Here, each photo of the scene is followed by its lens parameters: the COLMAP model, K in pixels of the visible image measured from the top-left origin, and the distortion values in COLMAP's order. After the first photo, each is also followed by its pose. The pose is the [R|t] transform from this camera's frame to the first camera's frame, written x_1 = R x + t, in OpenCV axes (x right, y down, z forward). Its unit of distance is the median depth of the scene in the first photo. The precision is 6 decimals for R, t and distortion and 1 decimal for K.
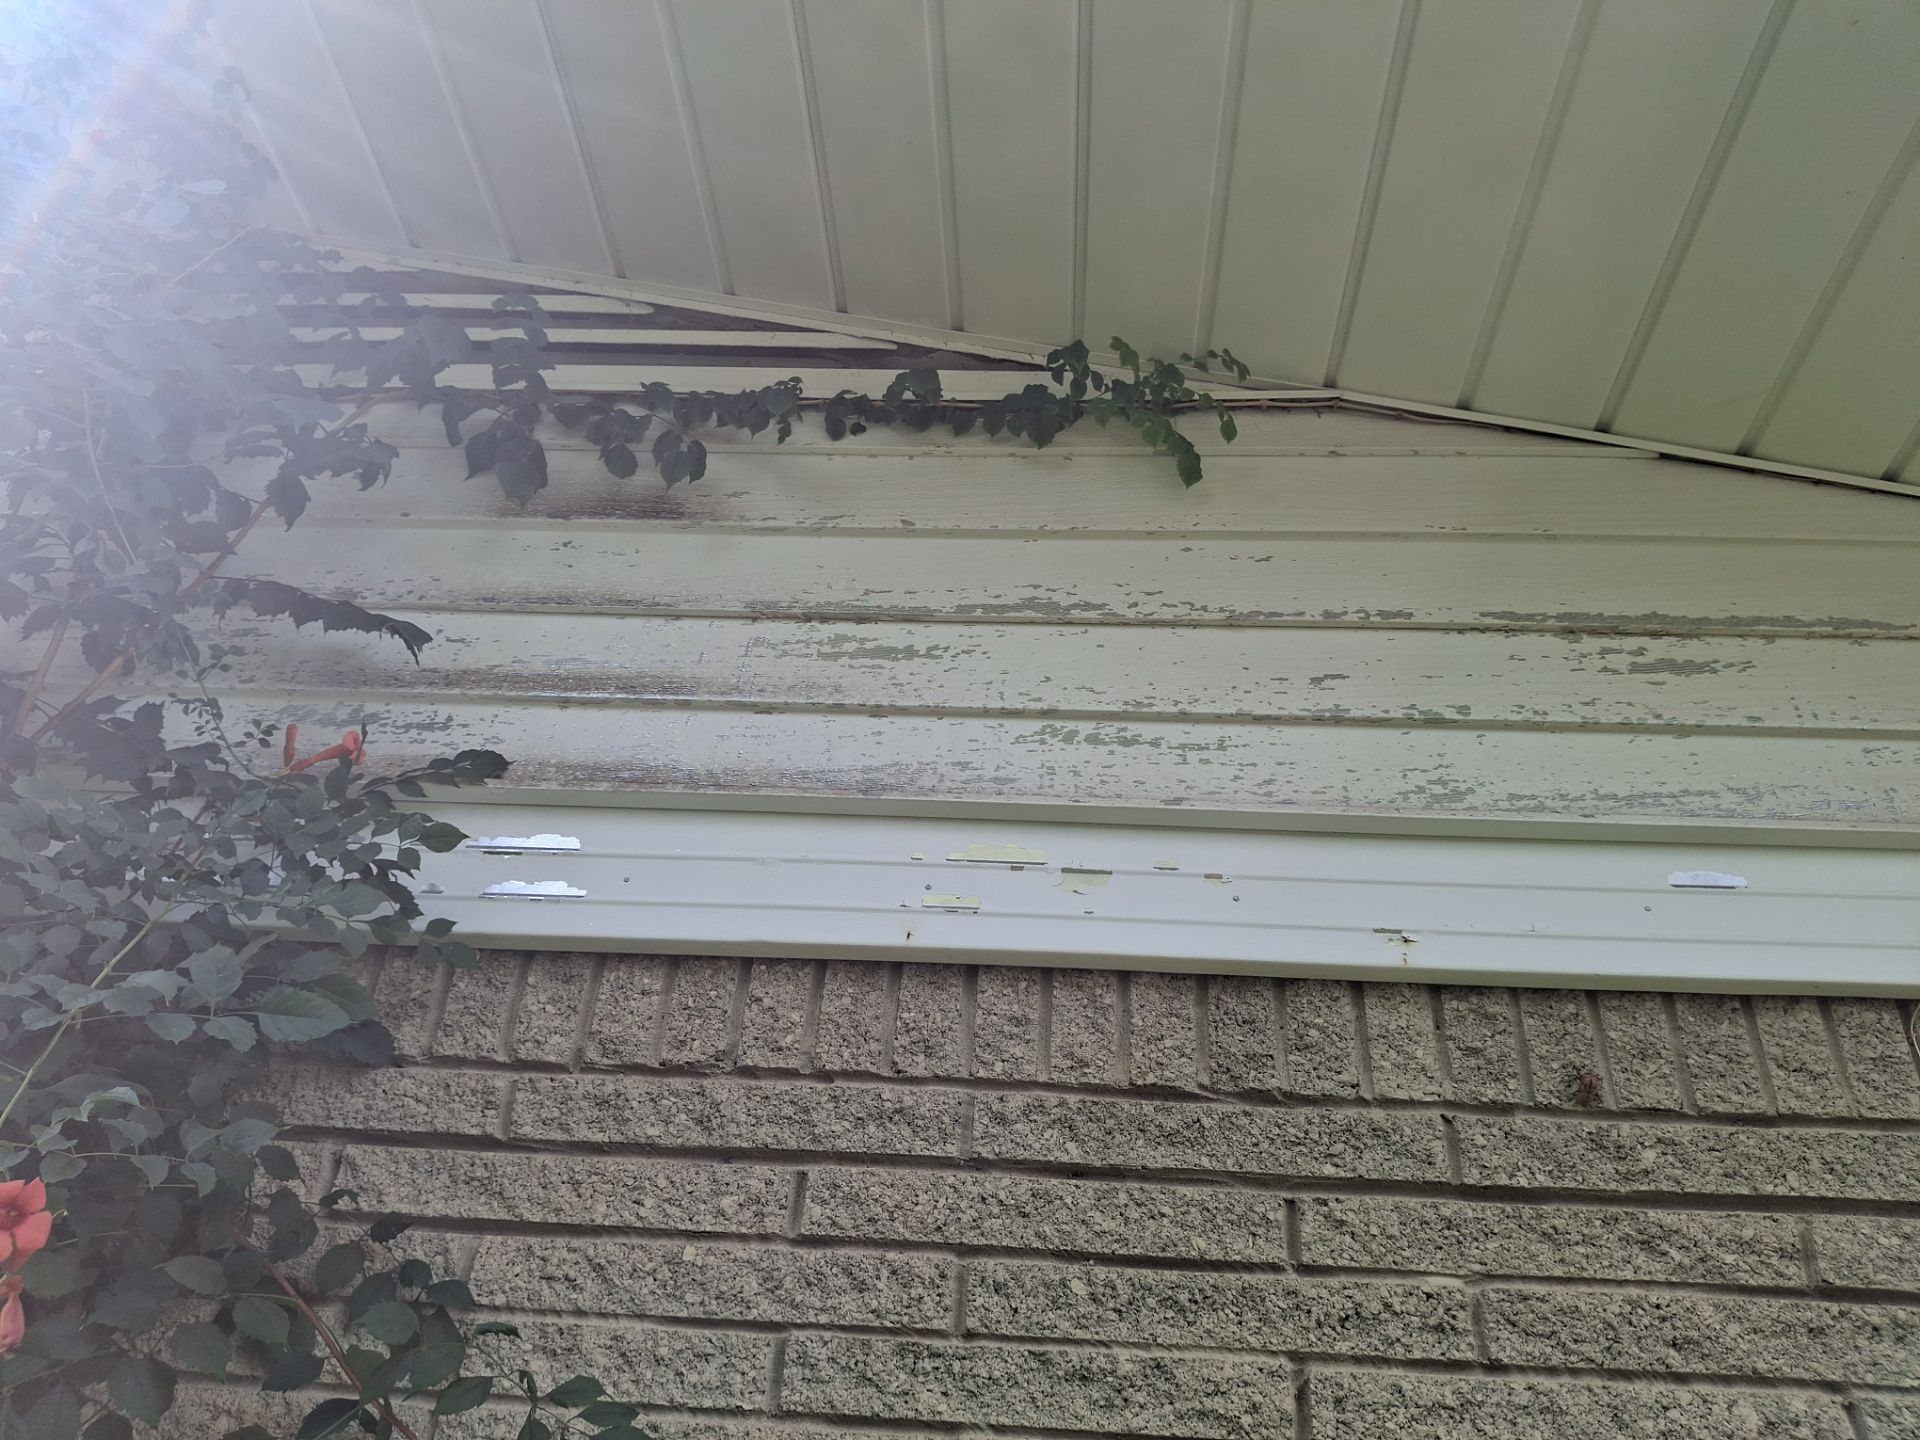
lens RADIAL K [[1381.3, 0, 961.7], [0, 1381.3, 715.6], [0, 0, 1]] dist [0.004460, -0.031373]
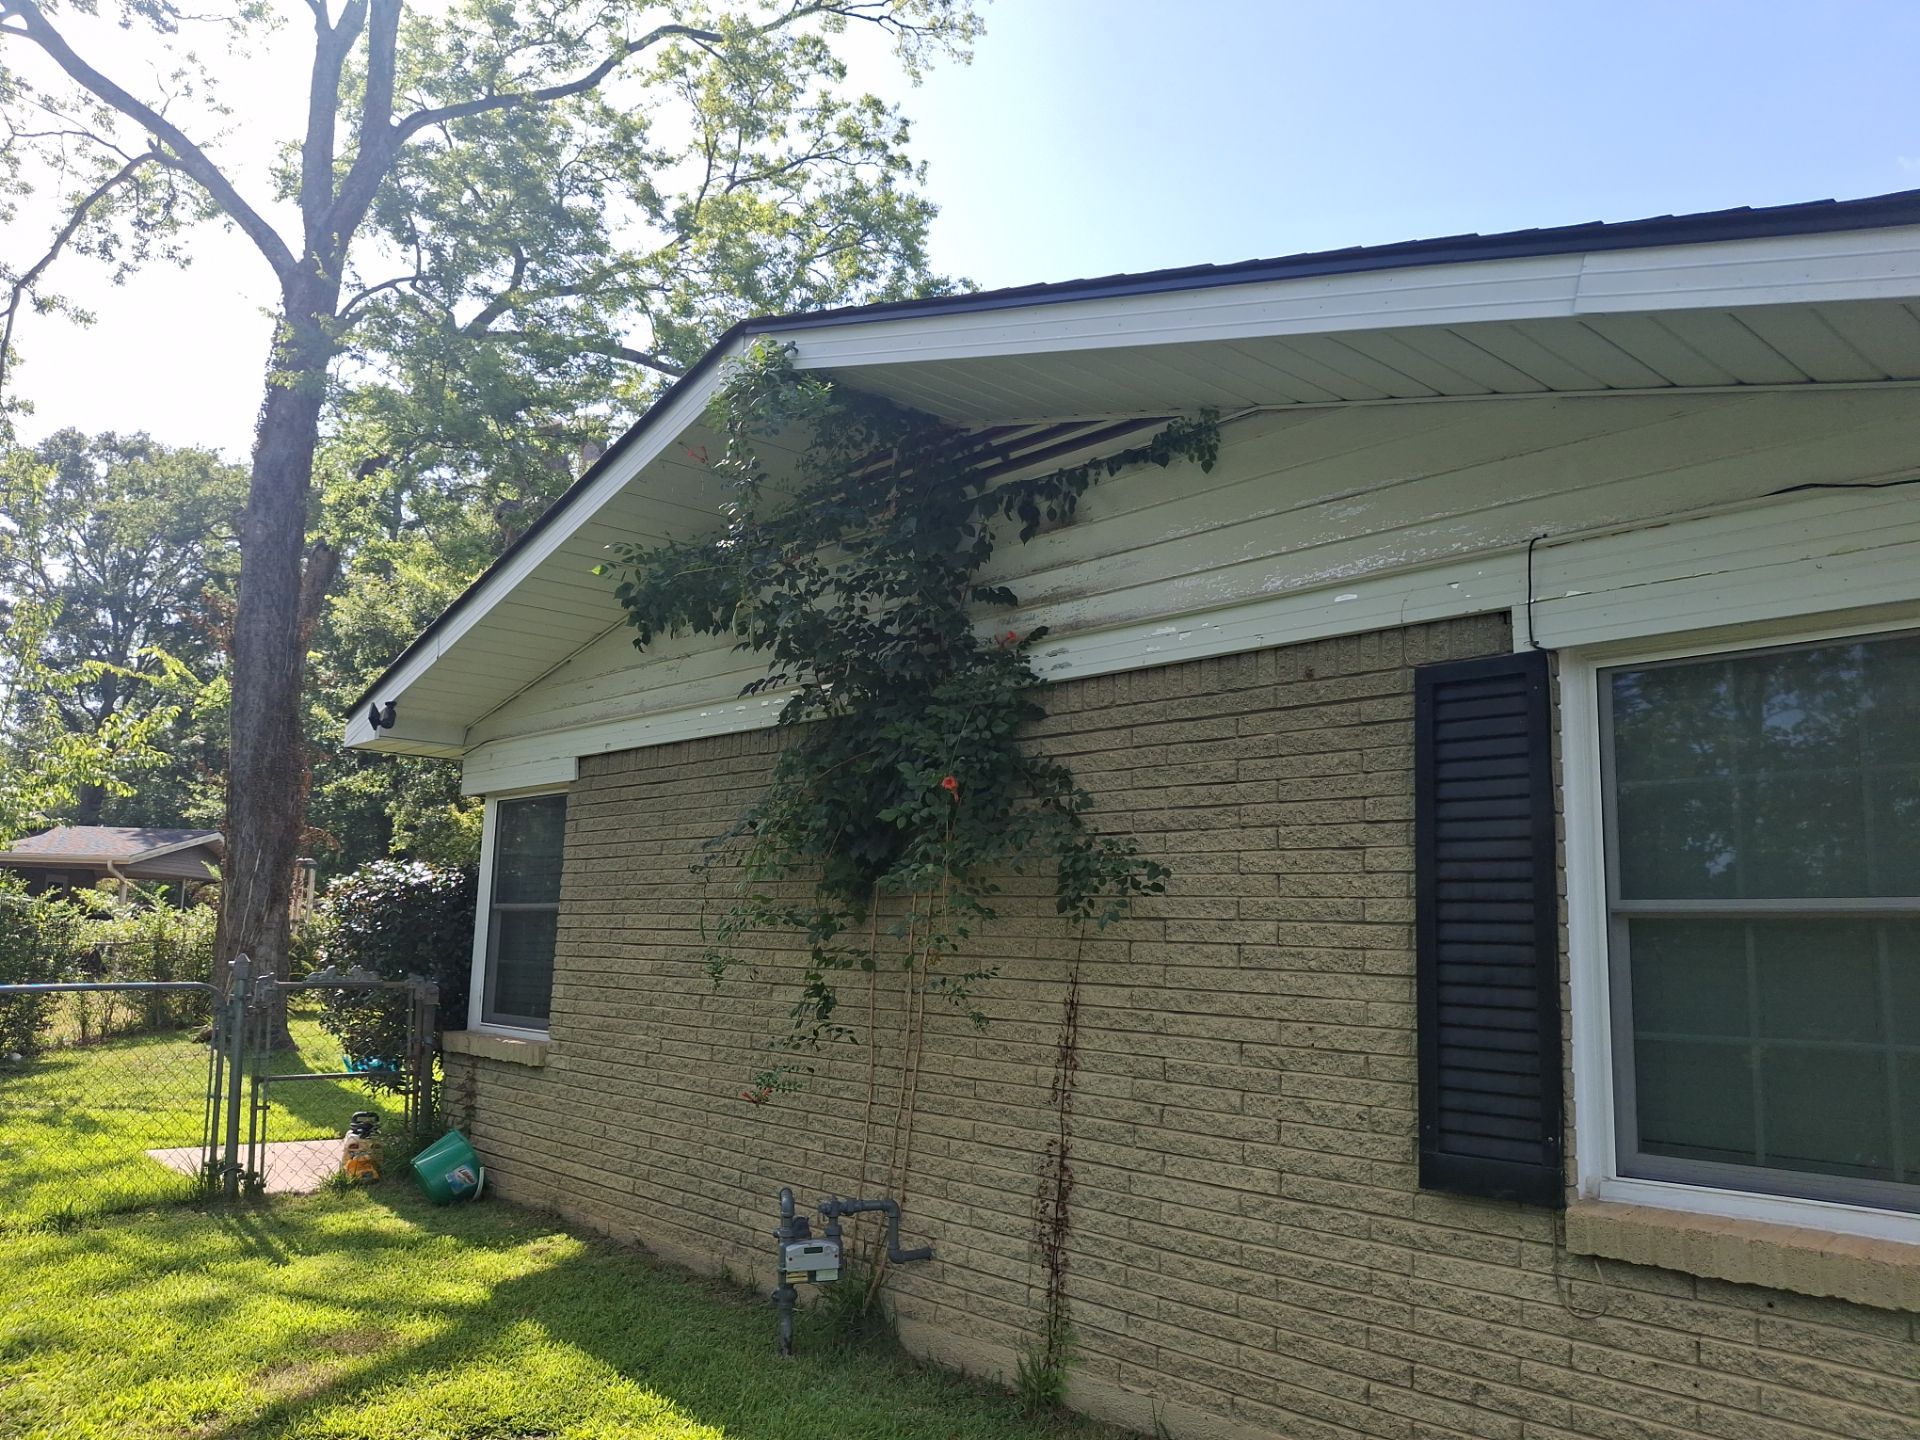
lens RADIAL K [[1426.3, 0, 957.1], [0, 1426.3, 725.0], [0, 0, 1]] dist [0.129299, -0.309344]
pose [[0.697495, -0.148413, -0.701052, 2.276488], [0.427666, 0.871200, 0.241064, -0.820361], [0.574980, -0.467957, 0.671129, -1.868587]]
